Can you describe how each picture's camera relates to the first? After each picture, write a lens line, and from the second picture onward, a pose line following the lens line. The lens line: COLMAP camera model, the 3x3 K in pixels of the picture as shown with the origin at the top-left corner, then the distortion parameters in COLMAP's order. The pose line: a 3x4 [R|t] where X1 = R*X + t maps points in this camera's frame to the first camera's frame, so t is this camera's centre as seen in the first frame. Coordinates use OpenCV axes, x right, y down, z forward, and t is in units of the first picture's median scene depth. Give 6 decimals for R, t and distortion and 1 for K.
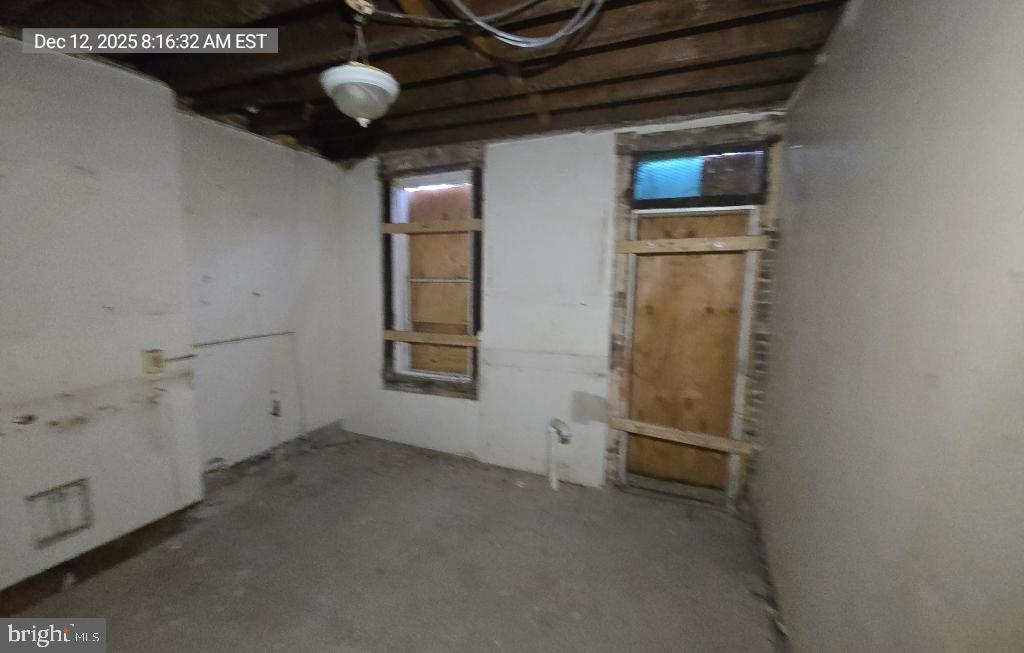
lens RADIAL K [[453.4, 0, 512.0], [0, 453.4, 326.5], [0, 0, 1]] dist [0.003983, 0.000145]
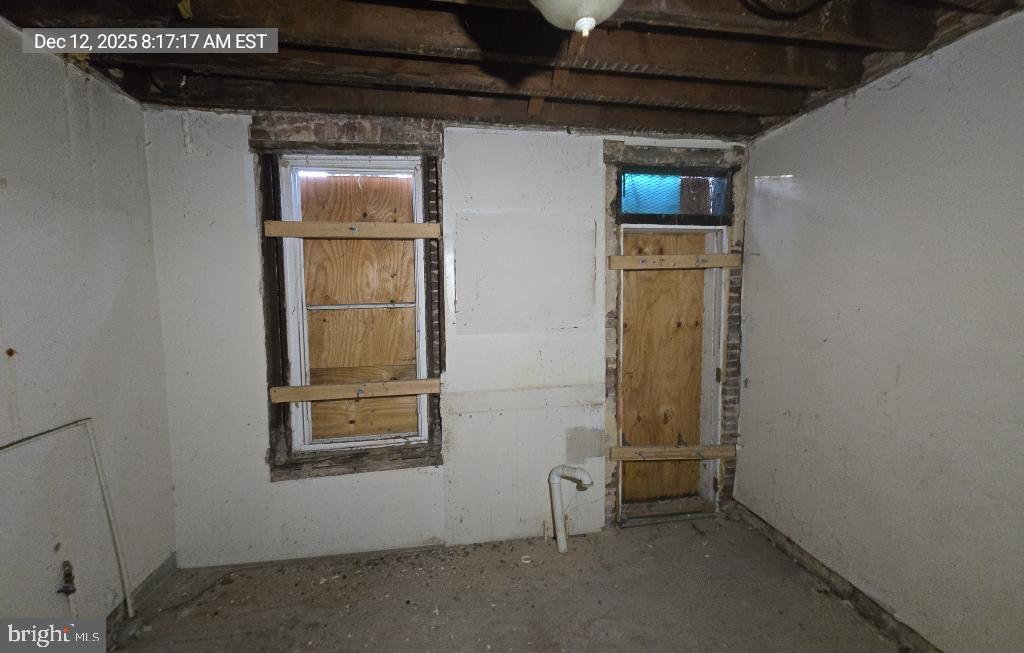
lens RADIAL K [[453.4, 0, 512.0], [0, 453.4, 326.5], [0, 0, 1]] dist [0.003983, 0.000145]
pose [[0.821737, -0.063394, 0.566330, -0.434498], [0.087119, 0.996086, -0.014909, -0.046910], [-0.563168, 0.061590, 0.824044, 0.341990]]
